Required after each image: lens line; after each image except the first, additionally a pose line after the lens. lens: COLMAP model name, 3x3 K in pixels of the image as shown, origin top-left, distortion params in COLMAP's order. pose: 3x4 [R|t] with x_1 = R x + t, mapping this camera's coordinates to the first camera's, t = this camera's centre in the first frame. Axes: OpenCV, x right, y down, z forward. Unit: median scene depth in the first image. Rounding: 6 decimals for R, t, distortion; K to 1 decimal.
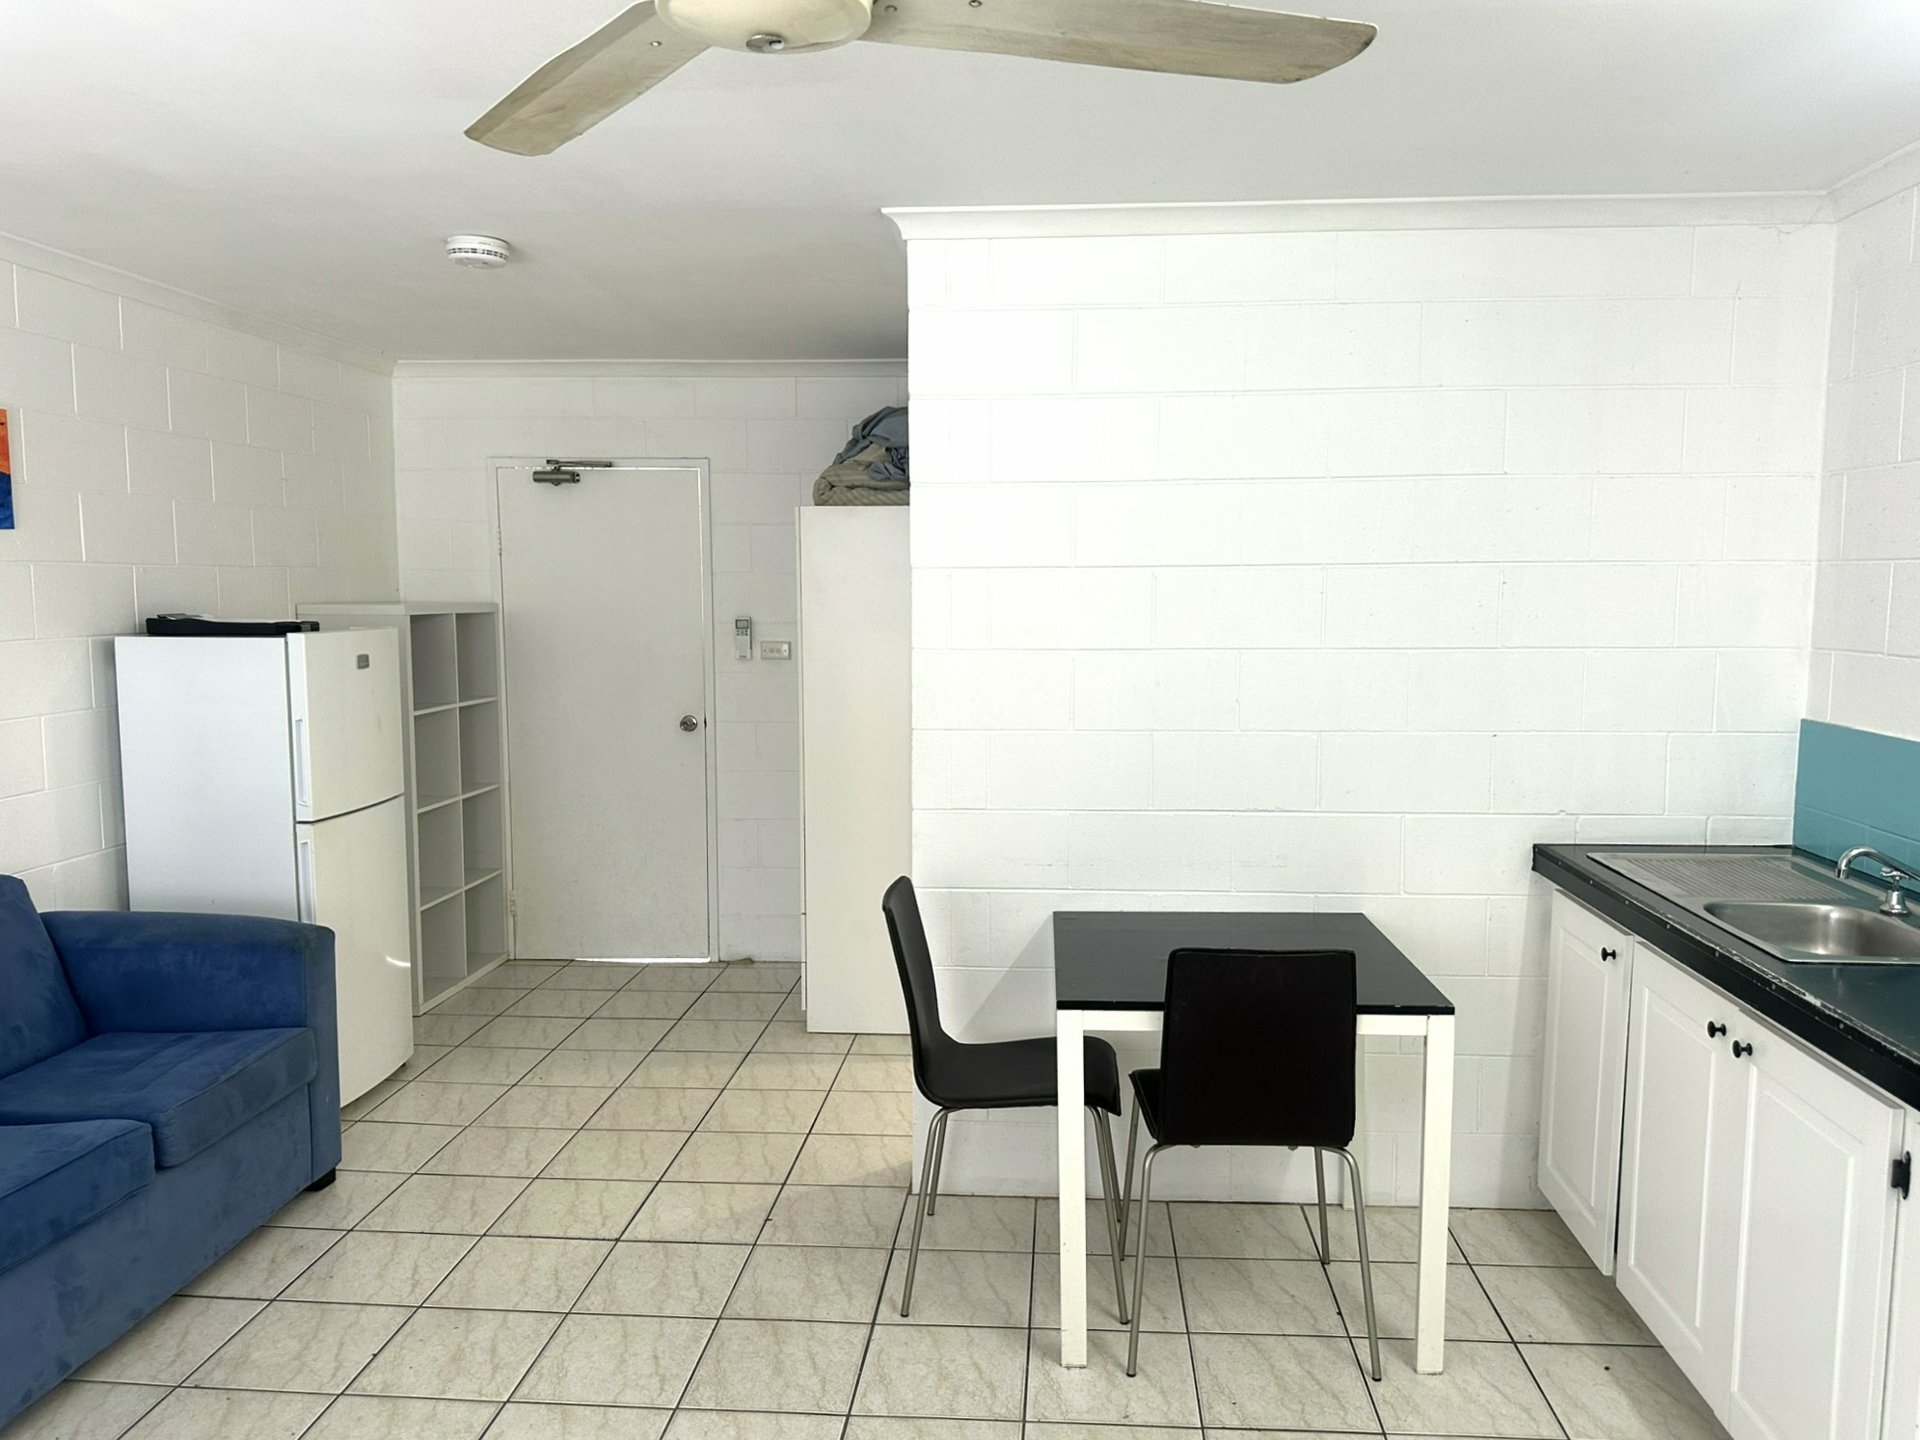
lens RADIAL K [[1394.7, 0, 955.7], [0, 1394.7, 730.9], [0, 0, 1]] dist [0.097651, -0.124138]
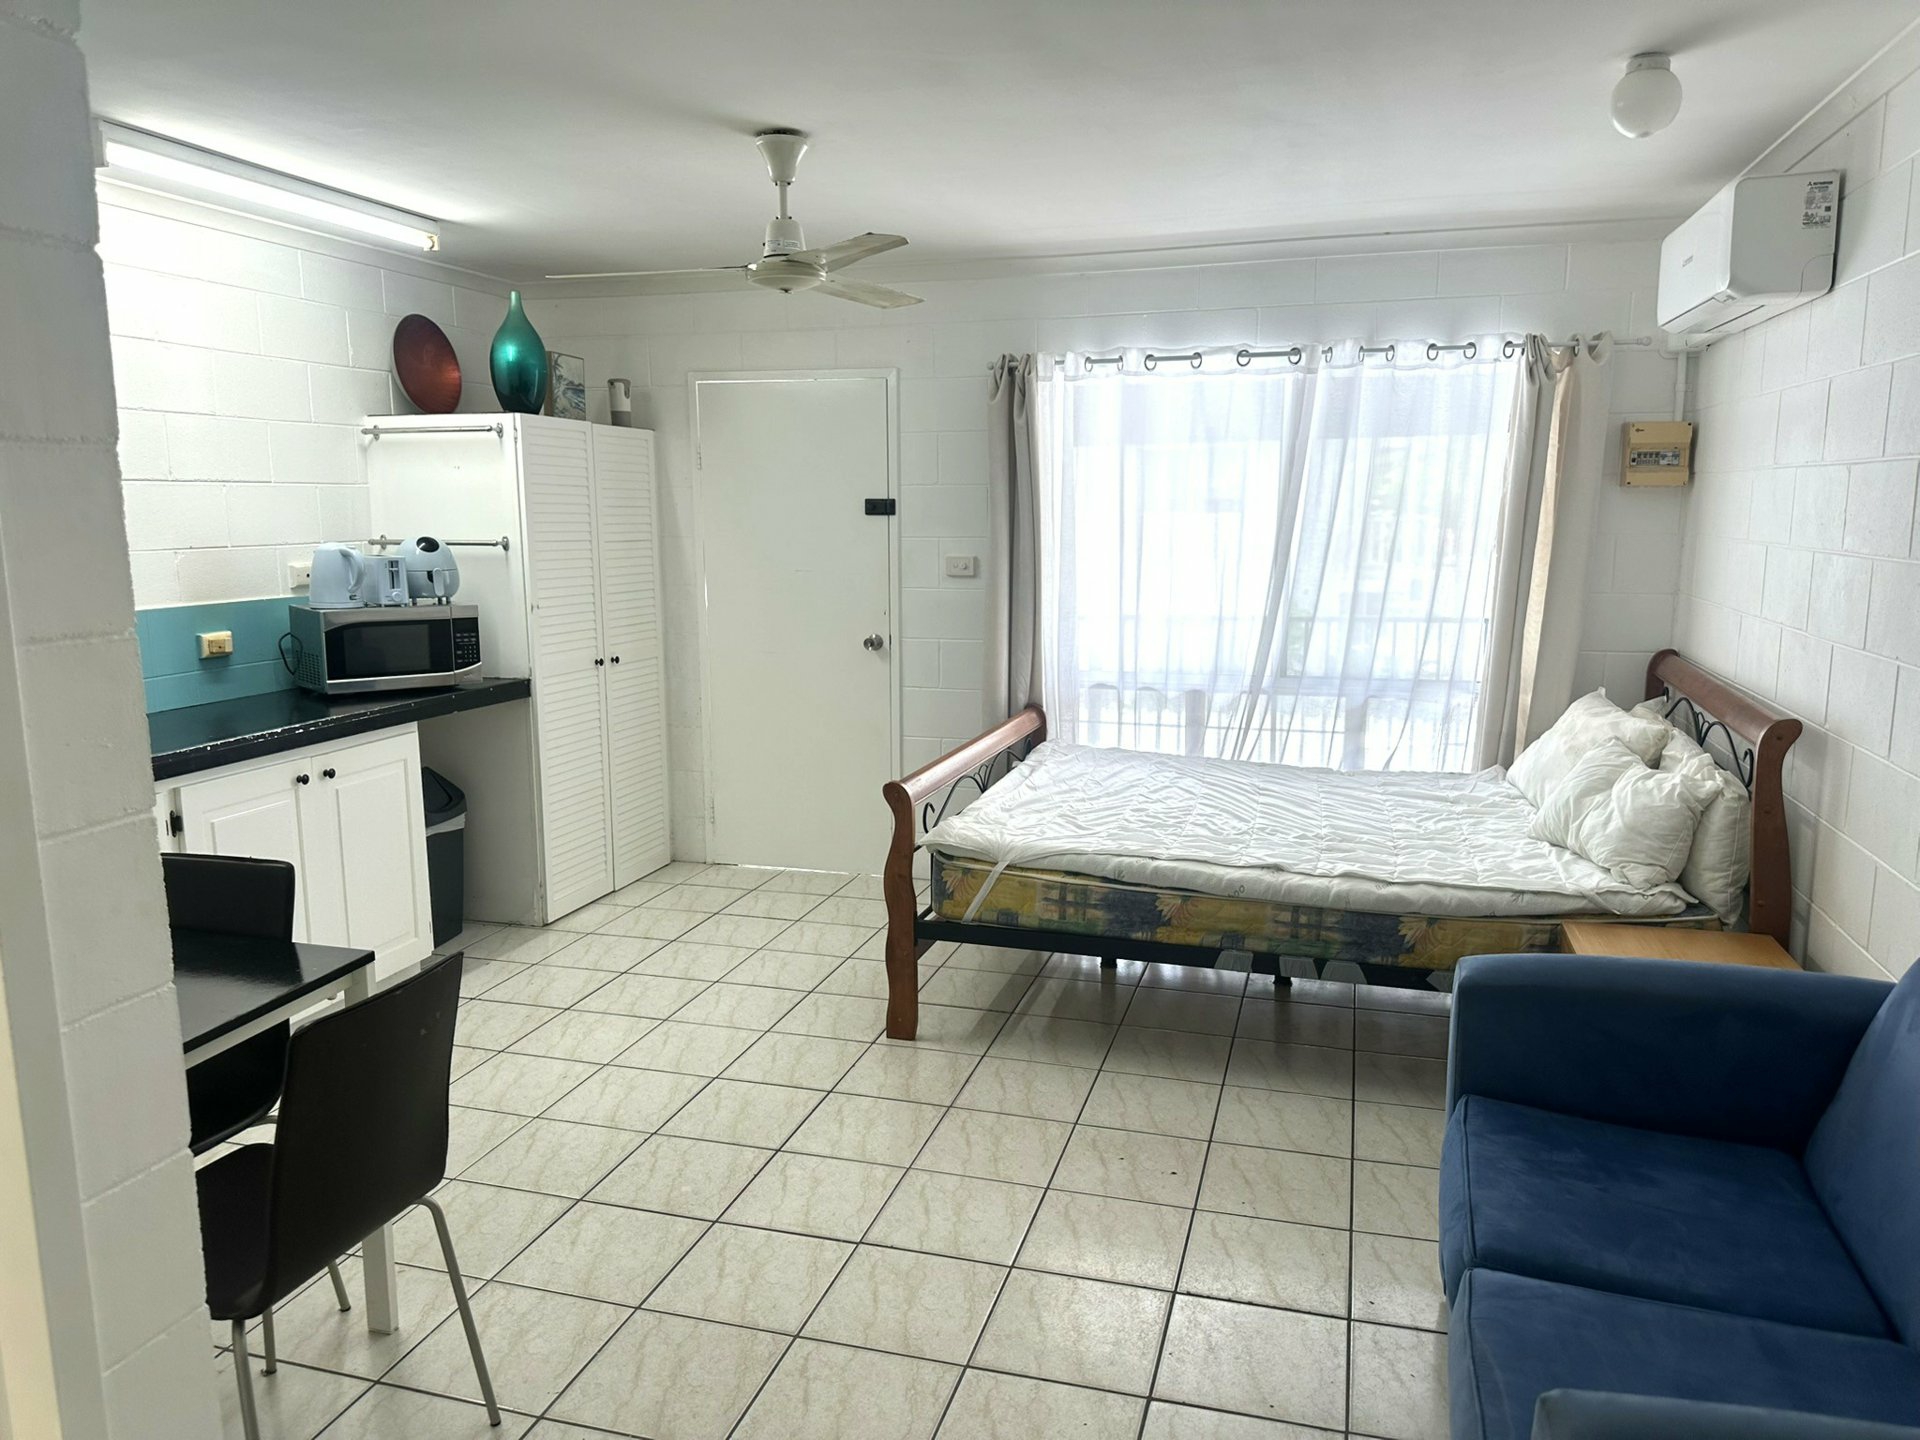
lens RADIAL K [[1333.6, 0, 966.1], [0, 1333.6, 706.0], [0, 0, 1]] dist [0.202927, -0.395271]
pose [[-0.980392, -0.024702, 0.195502, -0.379014], [0.026609, 0.966430, 0.255547, -0.142689], [-0.195252, 0.255739, -0.946823, 1.371975]]
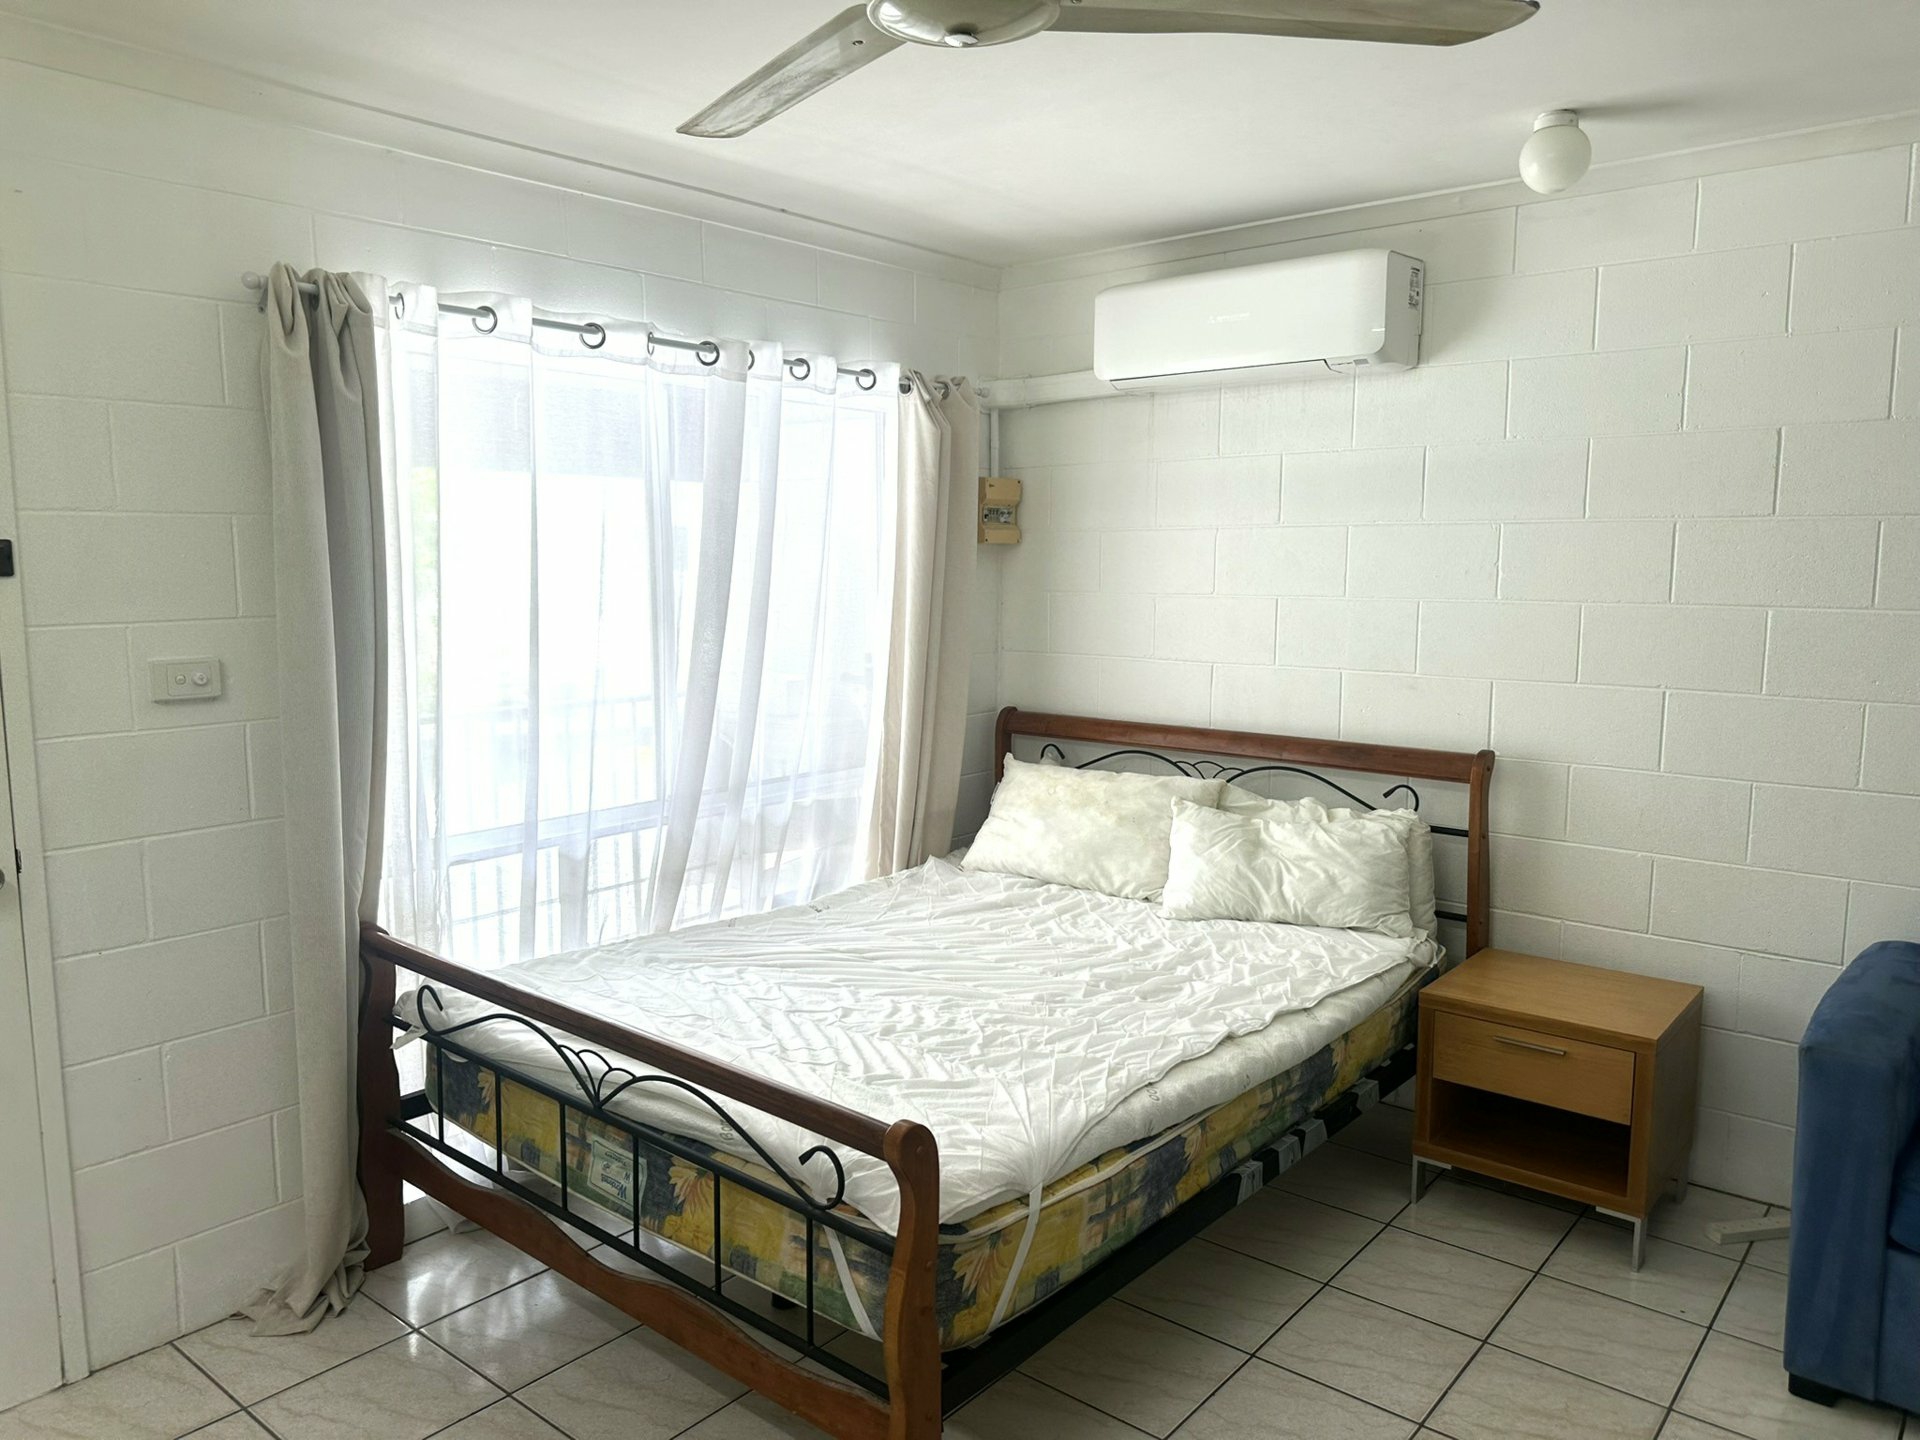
lens RADIAL K [[1344.3, 0, 964.7], [0, 1344.3, 723.5], [0, 0, 1]] dist [0.065272, -0.085148]
pose [[-0.574192, 0.101246, -0.812436, 0.294850], [-0.087807, 0.978985, 0.184059, -0.057953], [0.813998, 0.177023, -0.553236, 0.644247]]
